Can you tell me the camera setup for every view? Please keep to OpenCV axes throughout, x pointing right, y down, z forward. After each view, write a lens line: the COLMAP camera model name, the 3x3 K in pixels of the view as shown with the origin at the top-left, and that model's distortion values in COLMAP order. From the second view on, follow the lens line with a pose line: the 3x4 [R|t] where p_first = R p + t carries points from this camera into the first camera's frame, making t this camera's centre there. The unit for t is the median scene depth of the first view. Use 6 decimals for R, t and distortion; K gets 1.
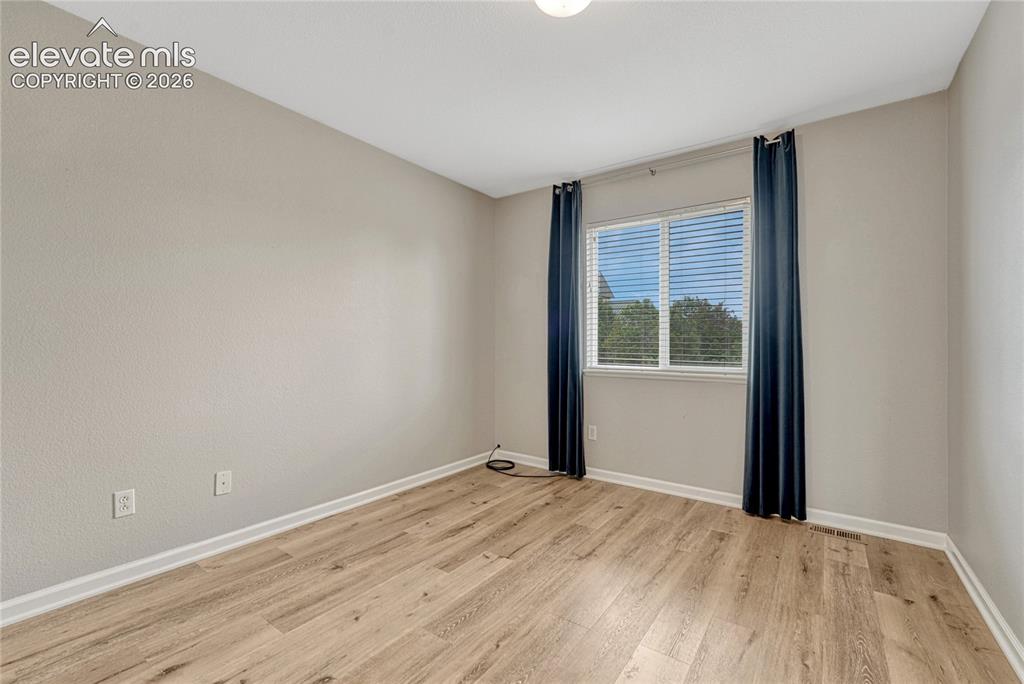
lens RADIAL K [[435.6, 0, 516.4], [0, 435.6, 339.9], [0, 0, 1]] dist [0.002914, 0.001198]
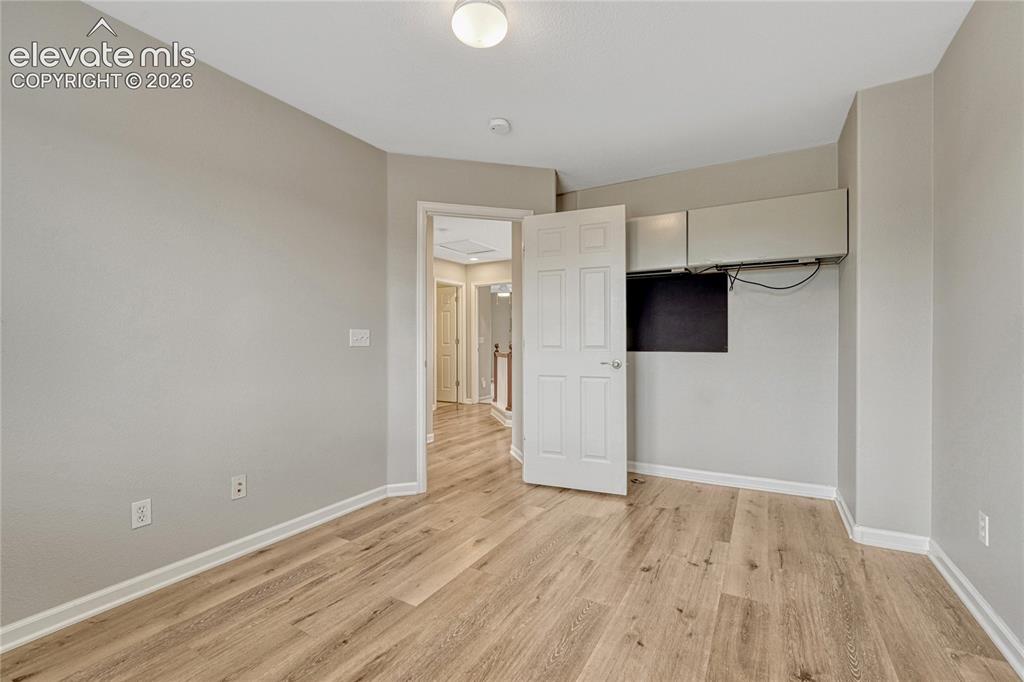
lens RADIAL K [[435.6, 0, 512.5], [0, 435.6, 344.7], [0, 0, 1]] dist [0.002914, 0.001198]
pose [[-0.996052, -0.001730, -0.088759, 0.123559], [-0.001427, 0.999993, -0.003481, 0.016238], [0.088764, -0.003340, -0.996047, 2.032011]]
